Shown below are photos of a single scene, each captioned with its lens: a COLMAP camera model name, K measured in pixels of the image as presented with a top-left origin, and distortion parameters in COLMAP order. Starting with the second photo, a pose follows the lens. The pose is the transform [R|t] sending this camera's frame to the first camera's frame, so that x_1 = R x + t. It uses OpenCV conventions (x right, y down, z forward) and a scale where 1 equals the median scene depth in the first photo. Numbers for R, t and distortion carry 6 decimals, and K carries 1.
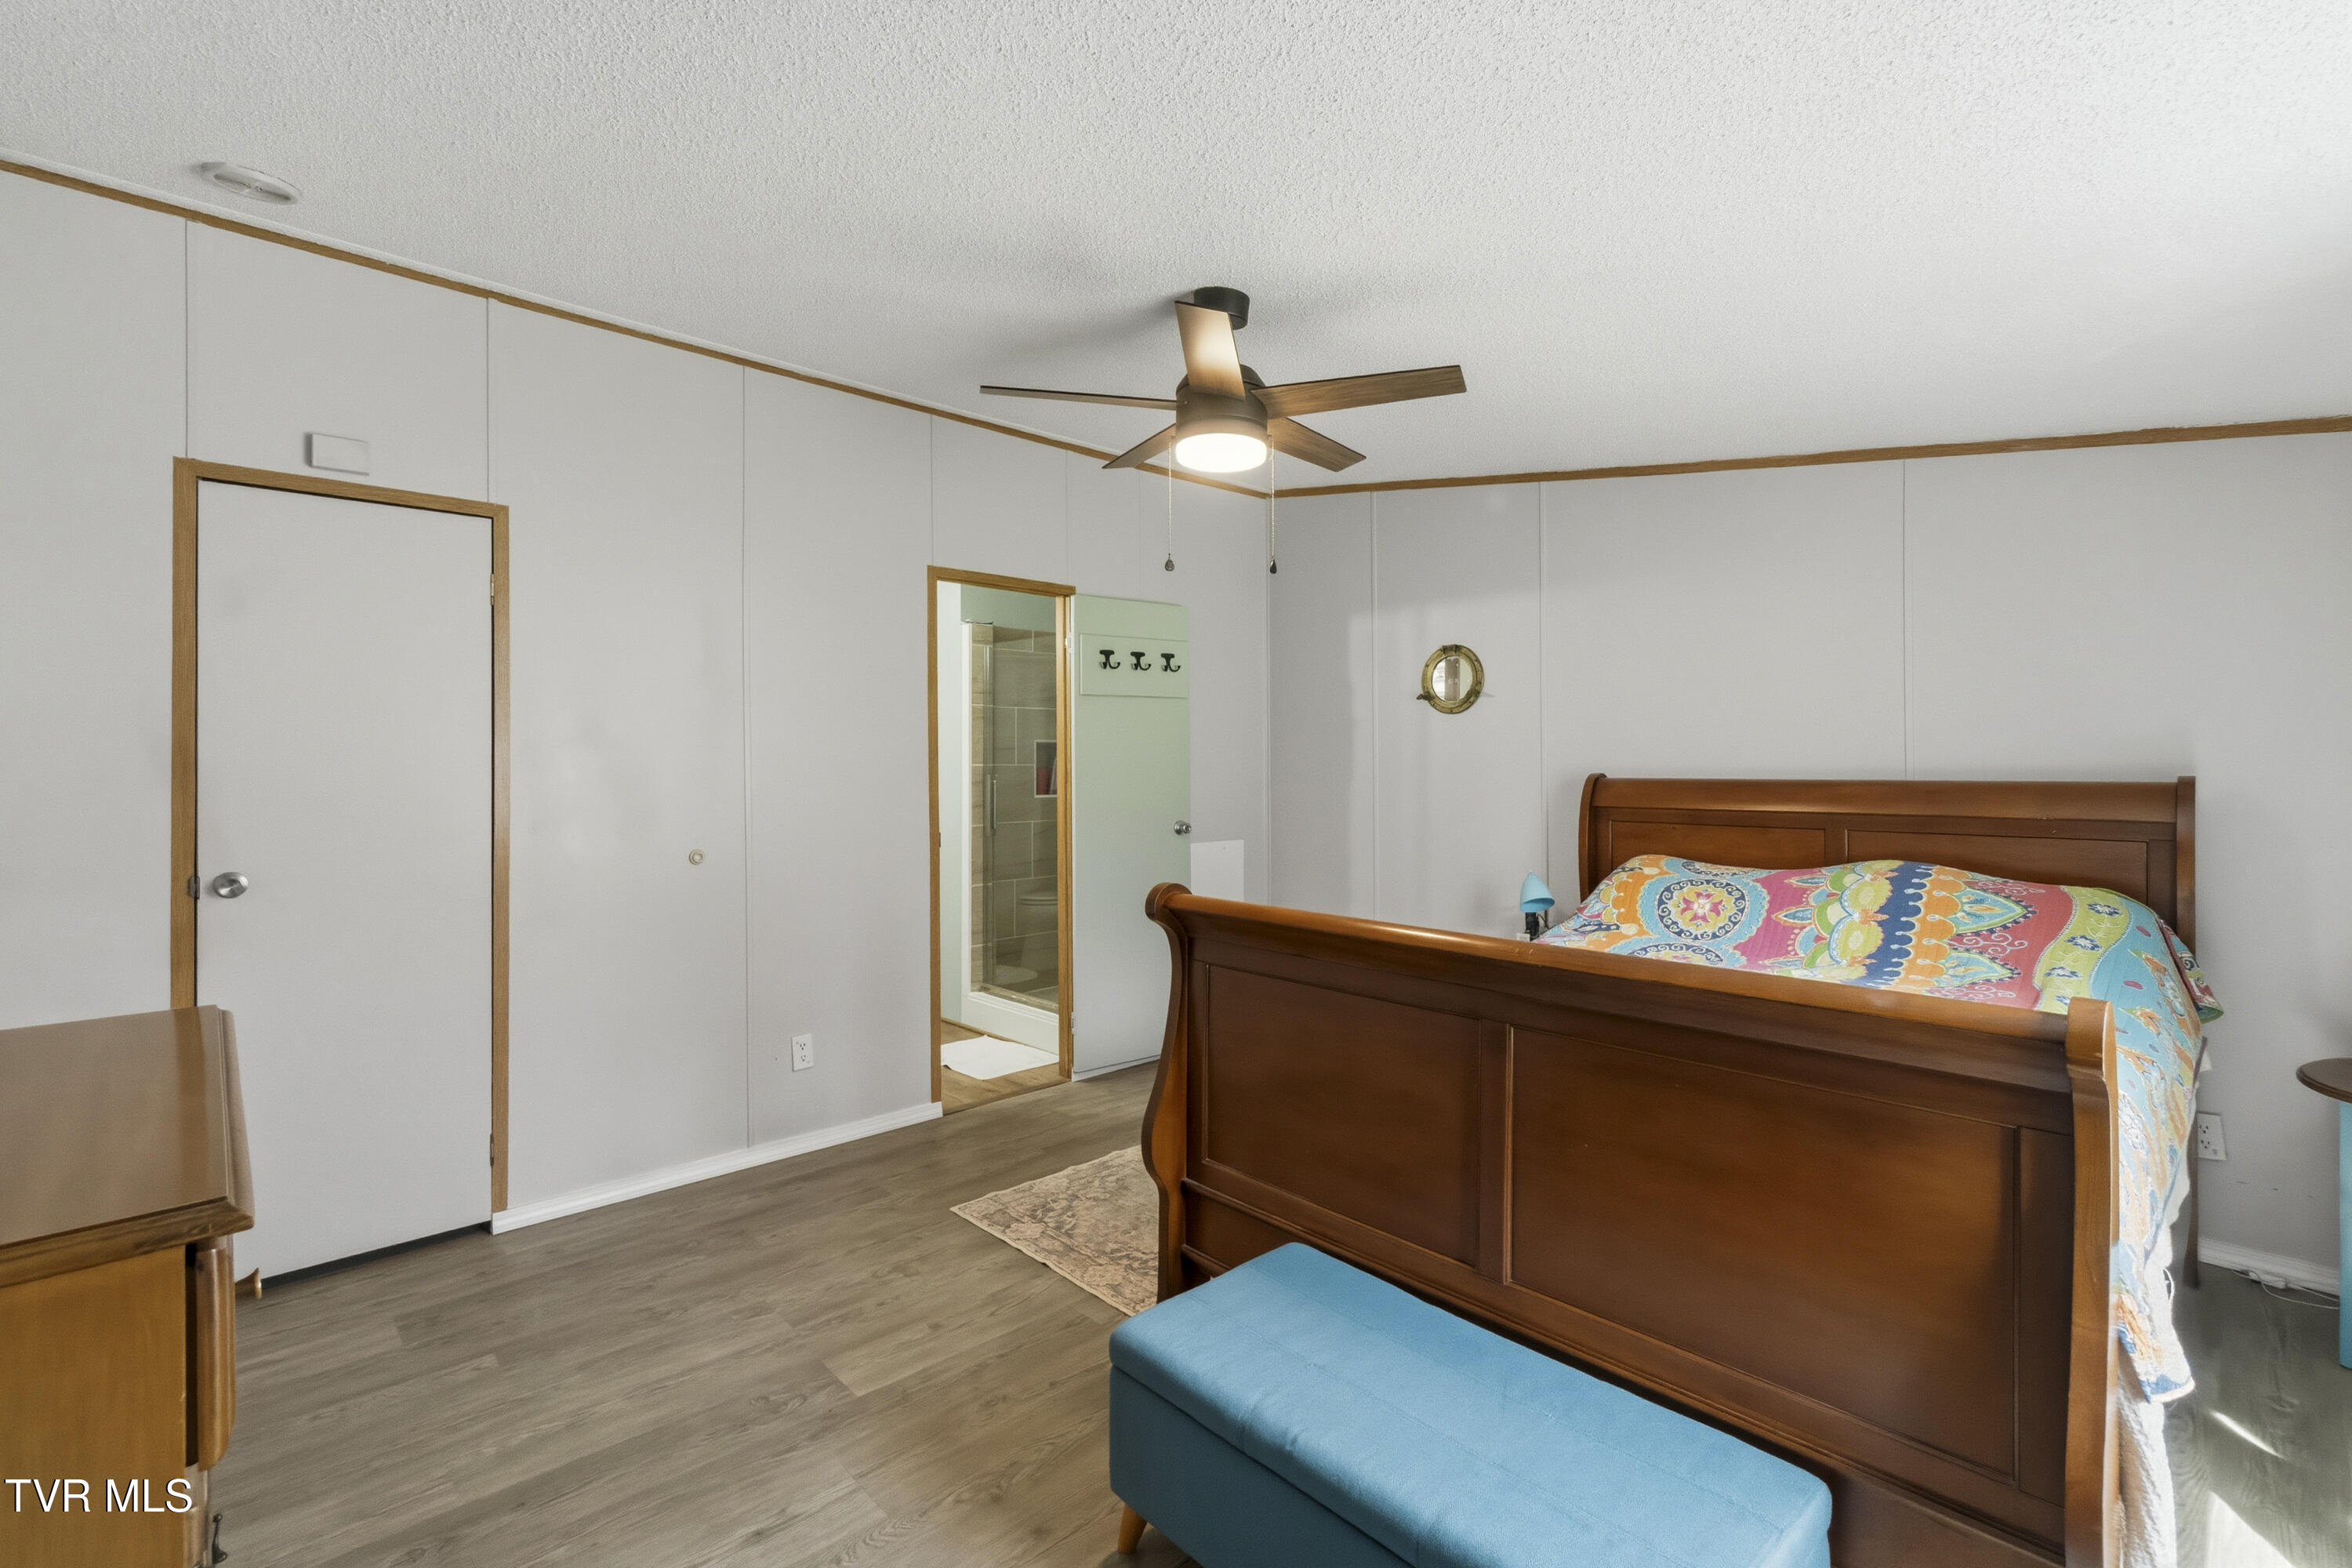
lens RADIAL K [[1027.0, 0, 1176.3], [0, 1027.0, 765.7], [0, 0, 1]] dist [-0.000312, 0.000190]
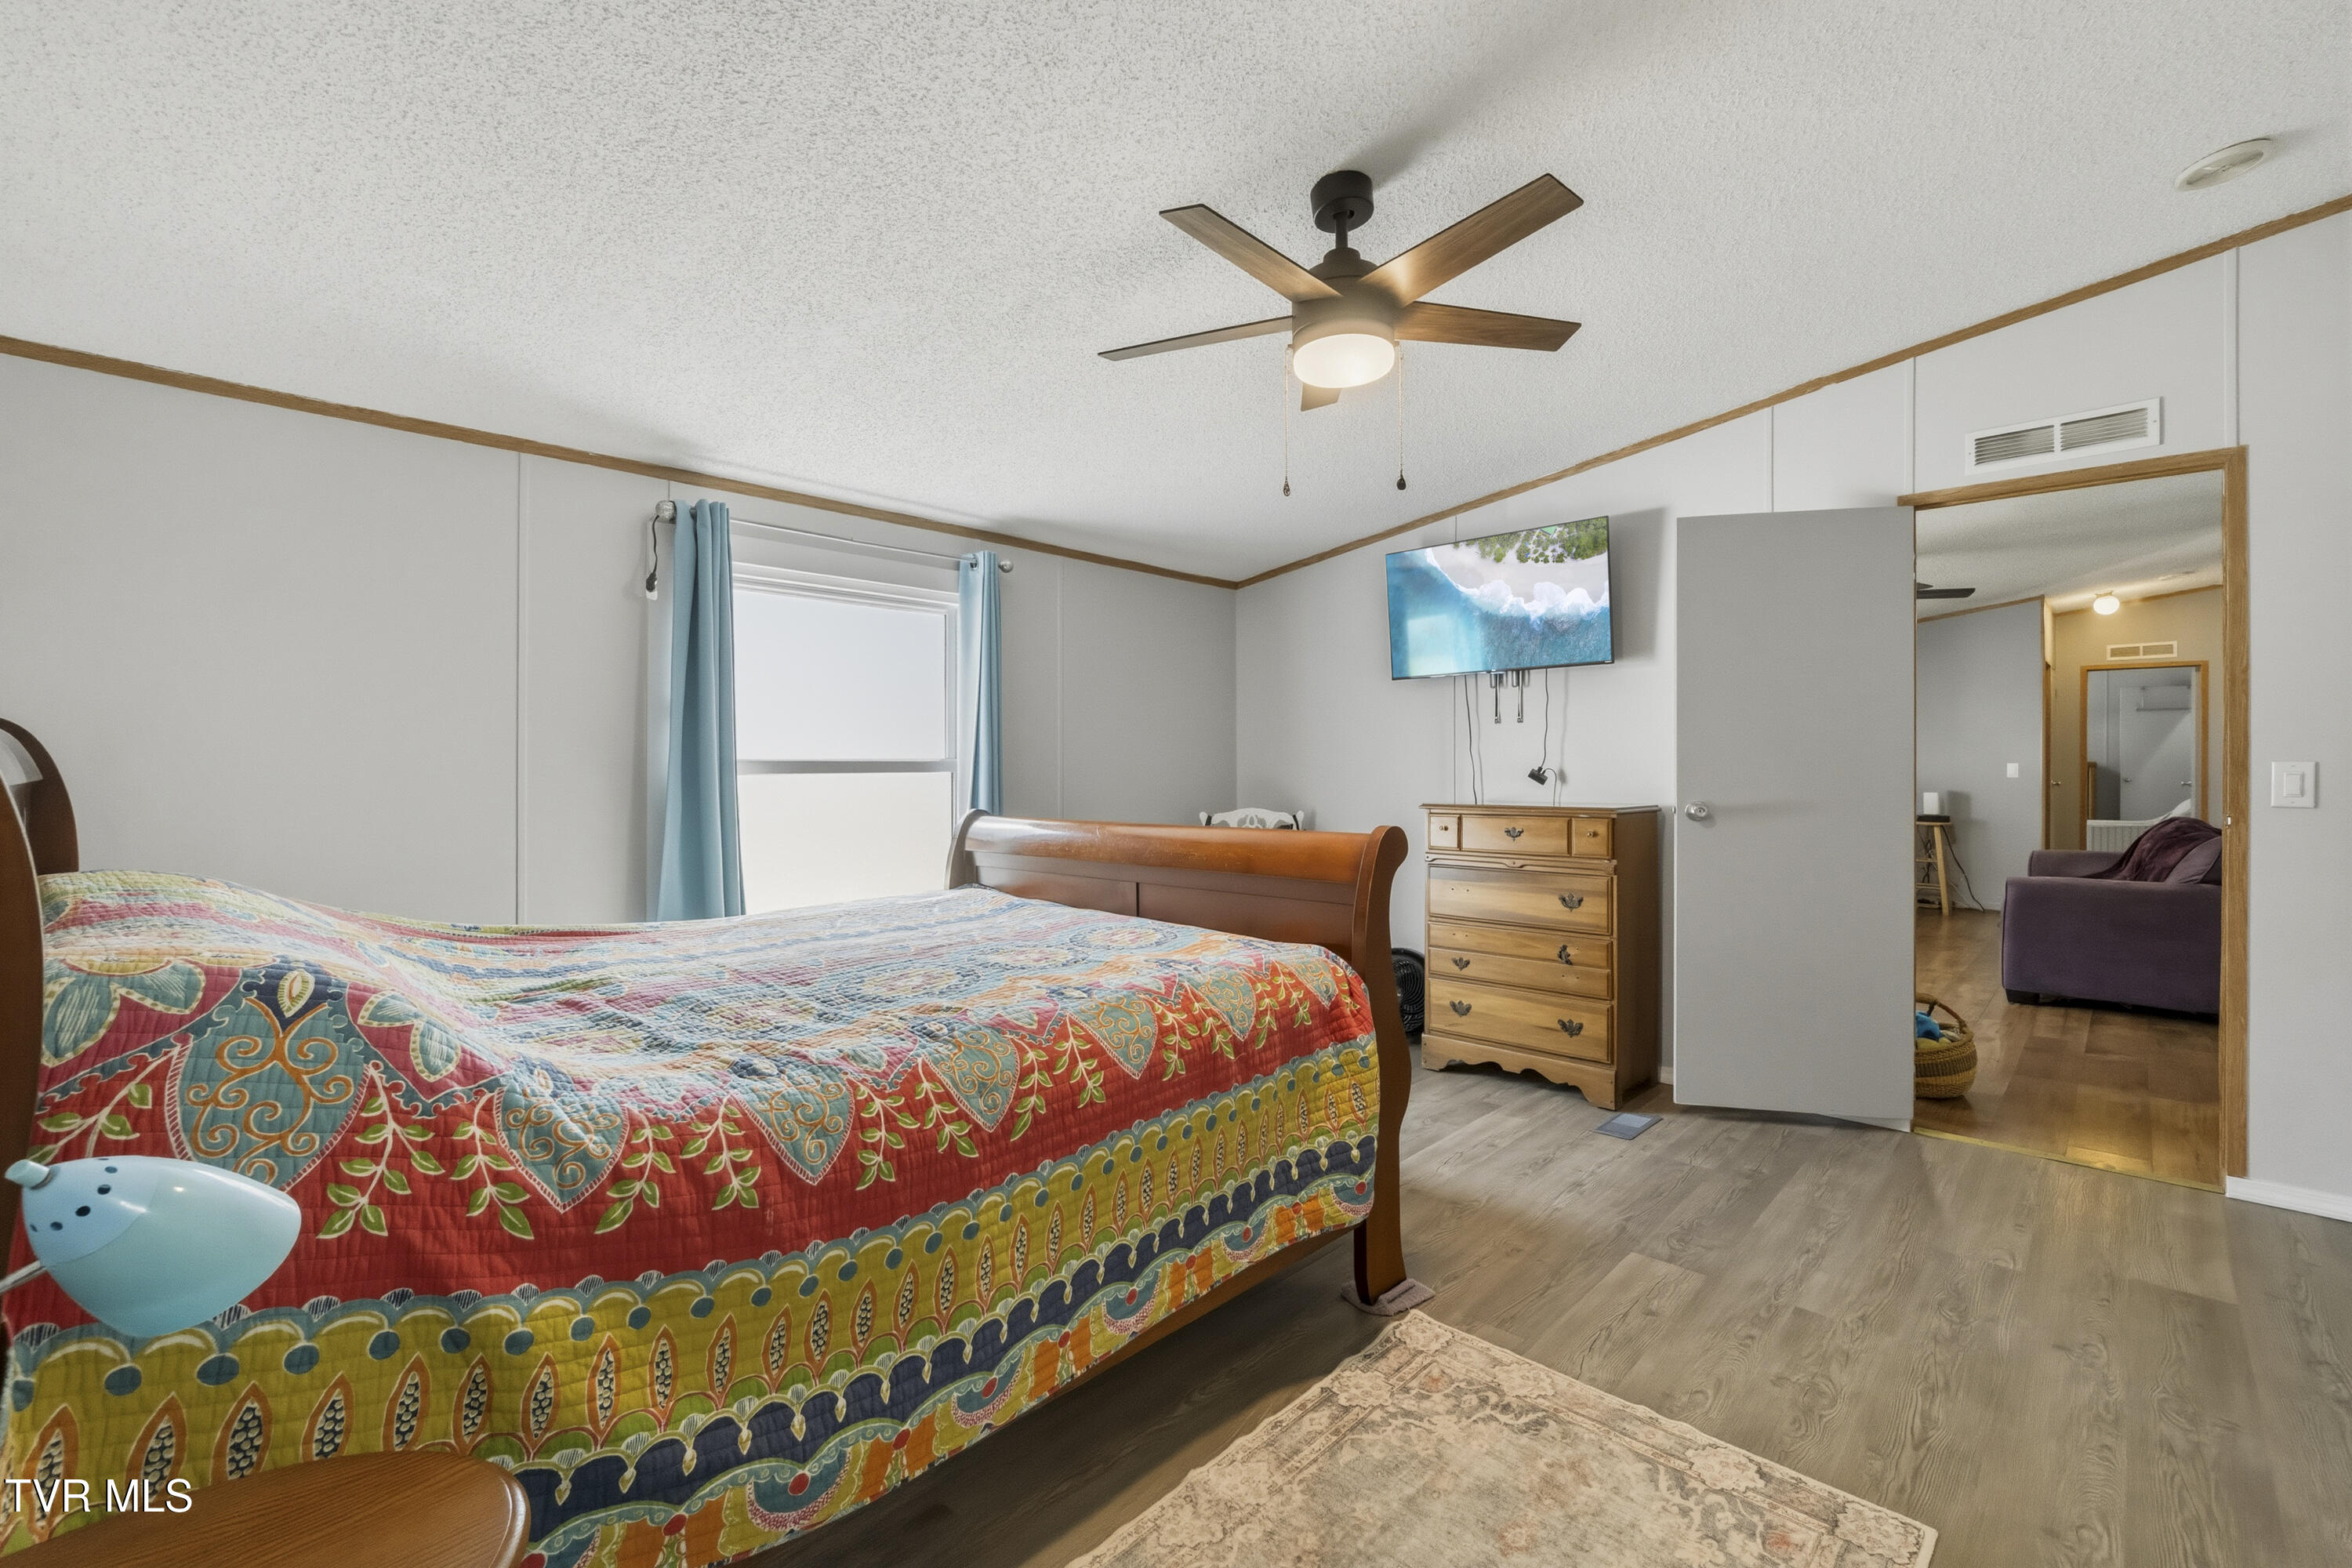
lens RADIAL K [[1027.0, 0, 1164.3], [0, 1027.0, 763.7], [0, 0, 1]] dist [-0.000312, 0.000190]
pose [[-0.998375, 0.002351, -0.056936, 0.202217], [0.002523, 0.999992, -0.002950, 0.042792], [0.056928, -0.003089, -0.998373, 1.514538]]
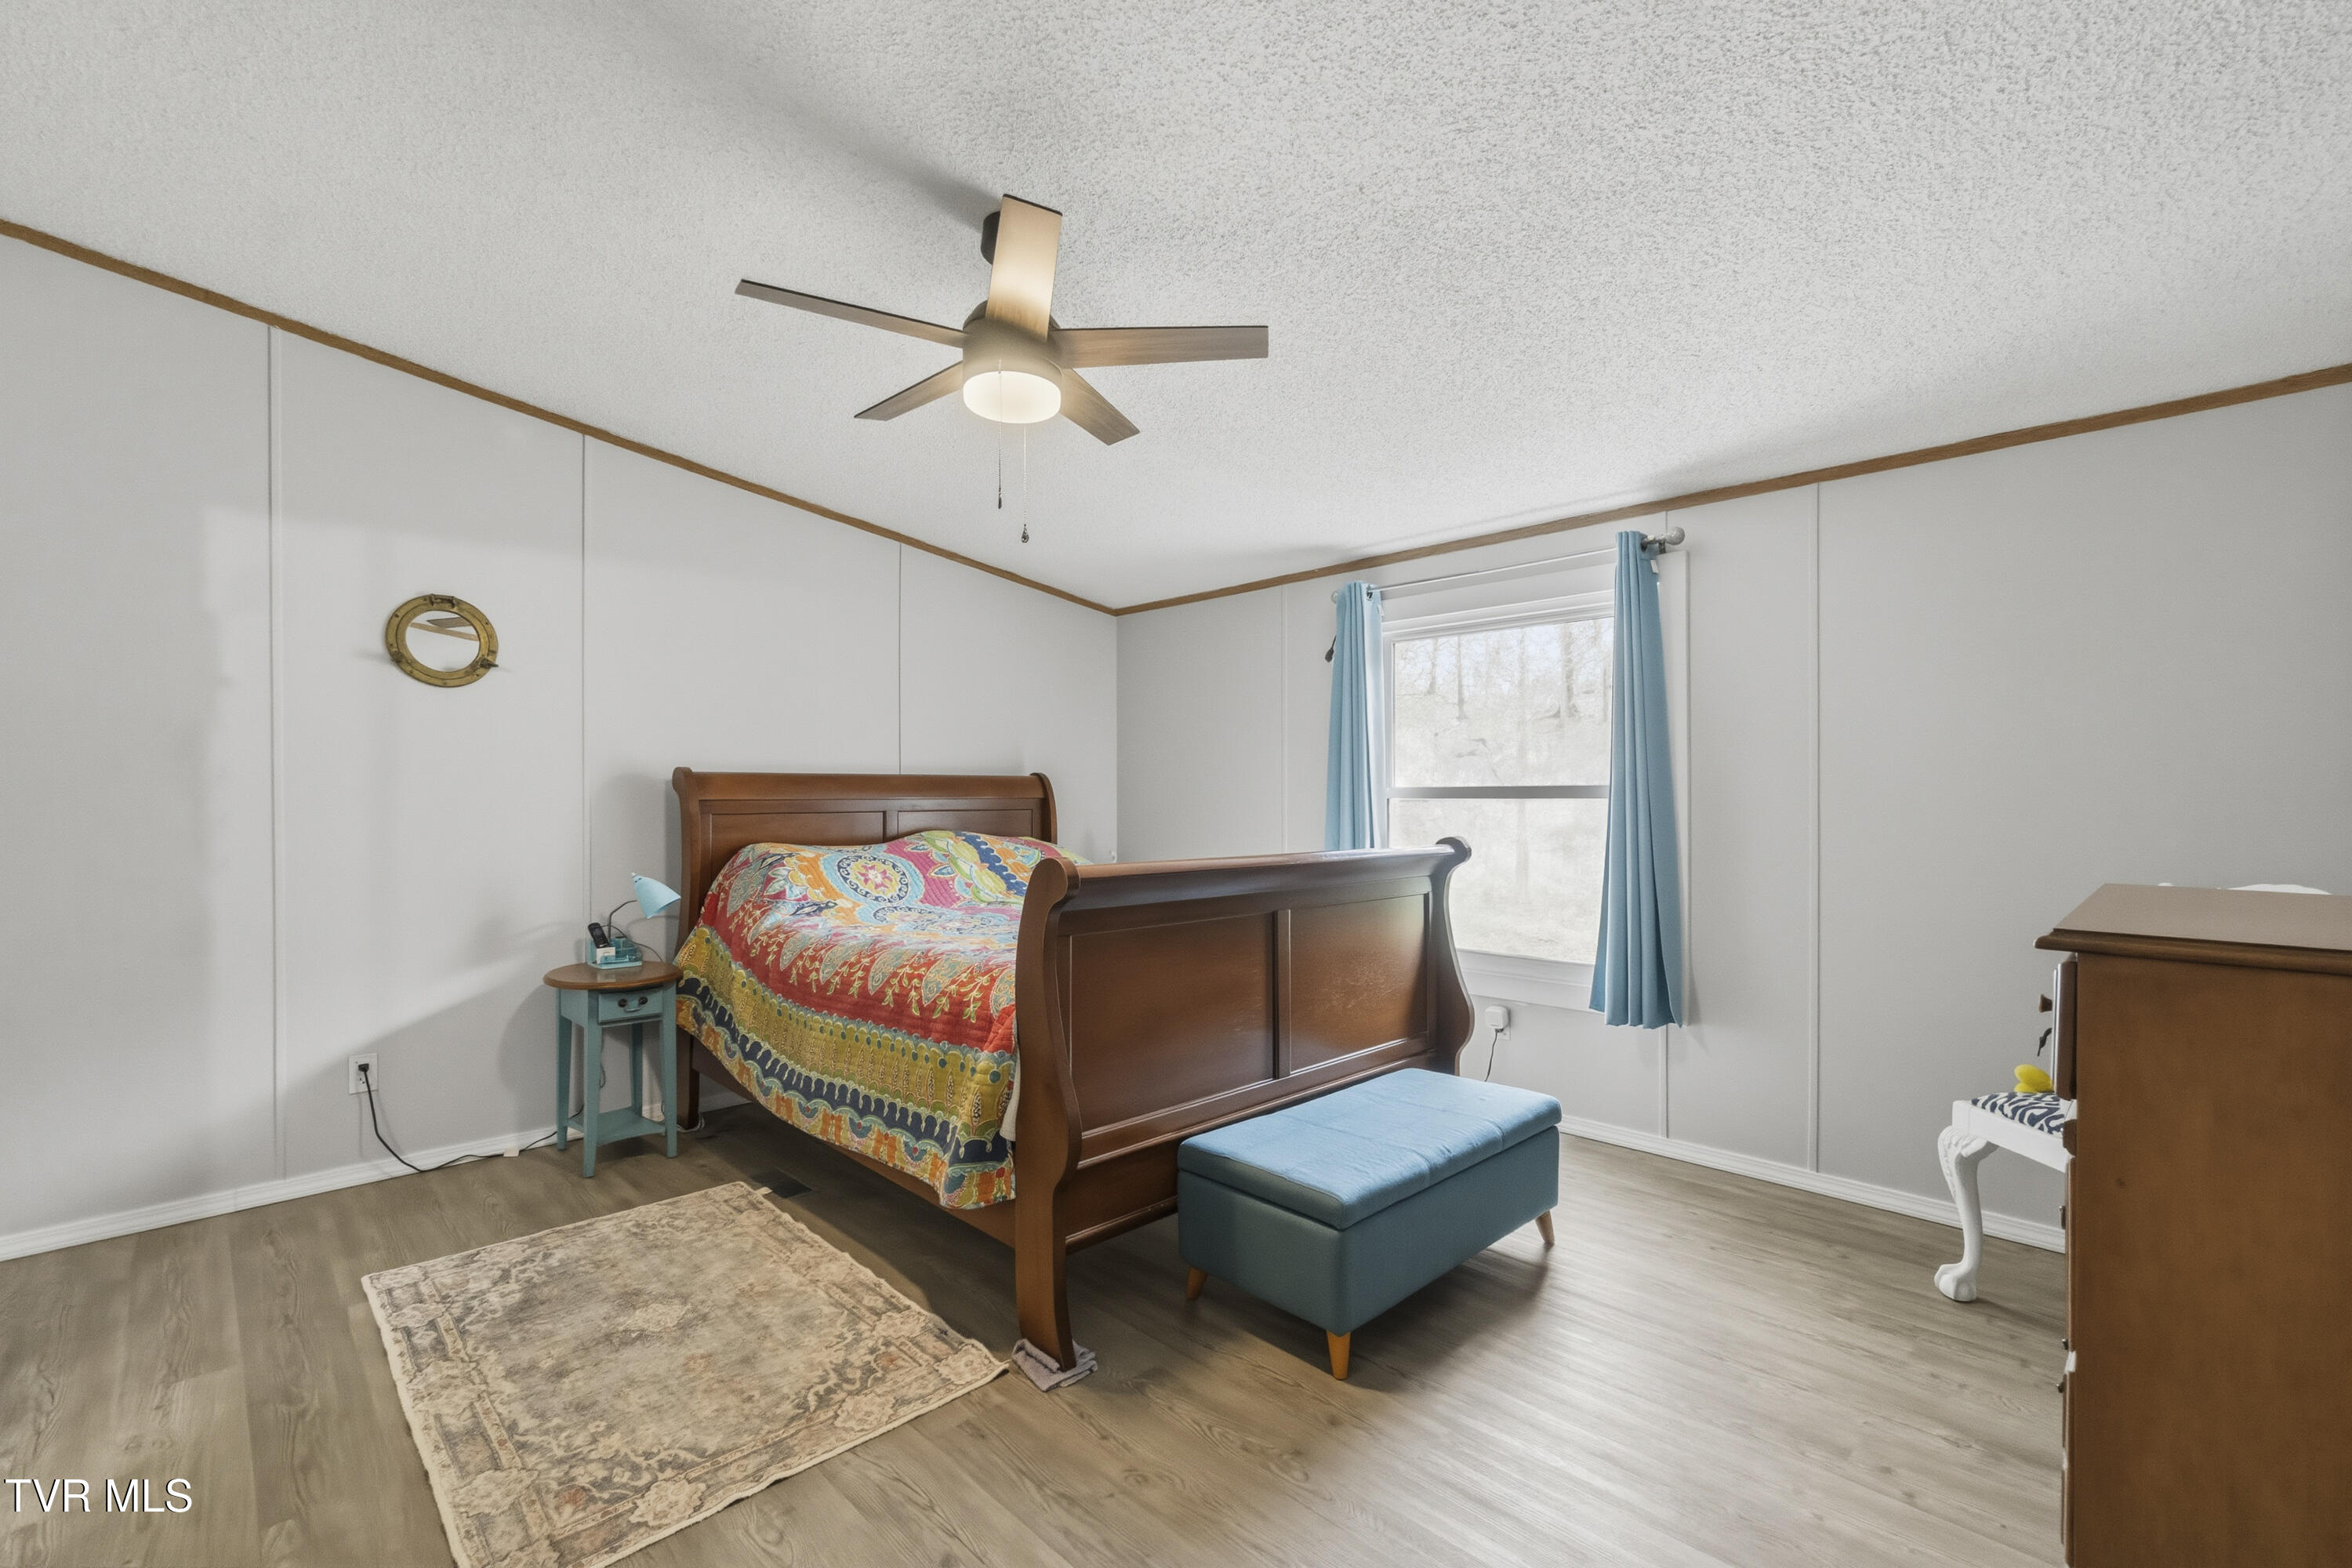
lens RADIAL K [[1027.0, 0, 1176.4], [0, 1027.0, 791.9], [0, 0, 1]] dist [-0.000312, 0.000190]
pose [[-0.017177, 0.002889, 0.999848, -0.713287], [0.005563, 0.999981, -0.002794, 0.045728], [-0.999837, 0.005514, -0.017193, 0.687298]]
